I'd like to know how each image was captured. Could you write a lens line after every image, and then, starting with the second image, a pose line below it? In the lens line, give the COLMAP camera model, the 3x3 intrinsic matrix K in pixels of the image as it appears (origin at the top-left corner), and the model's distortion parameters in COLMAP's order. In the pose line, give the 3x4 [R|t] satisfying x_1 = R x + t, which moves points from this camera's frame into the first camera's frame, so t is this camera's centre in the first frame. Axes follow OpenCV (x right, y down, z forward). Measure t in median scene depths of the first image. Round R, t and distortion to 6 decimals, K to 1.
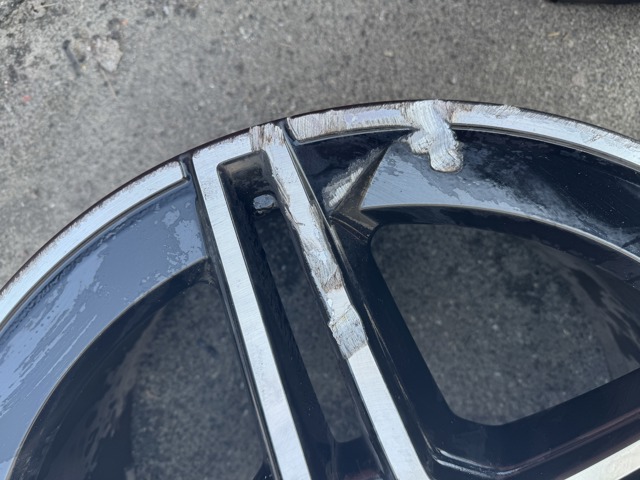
lens RADIAL K [[462.4, 0, 304.5], [0, 462.4, 243.2], [0, 0, 1]] dist [-0.020948, -0.003734]
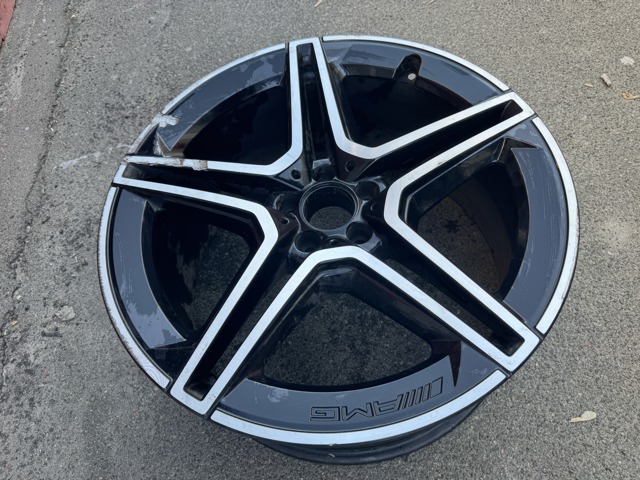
lens RADIAL K [[462.4, 0, 317.3], [0, 462.4, 241.9], [0, 0, 1]] dist [-0.020948, -0.003734]
pose [[0.505007, -0.762208, 0.404977, -0.458772], [0.853568, 0.371437, -0.365317, 0.893498], [0.128024, 0.530163, 0.838175, -0.416495]]
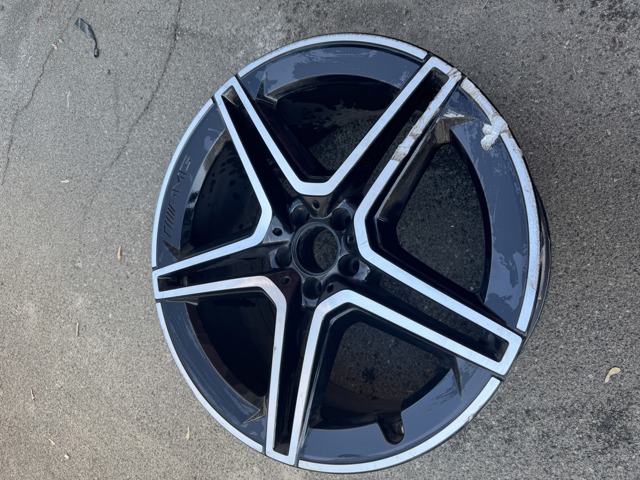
lens RADIAL K [[462.4, 0, 321.0], [0, 462.4, 246.6], [0, 0, 1]] dist [-0.020948, -0.003734]
pose [[0.434082, 0.867577, -0.242660, 0.436079], [-0.785269, 0.496403, 0.370051, -0.061648], [0.441504, 0.029921, 0.896760, -0.625255]]
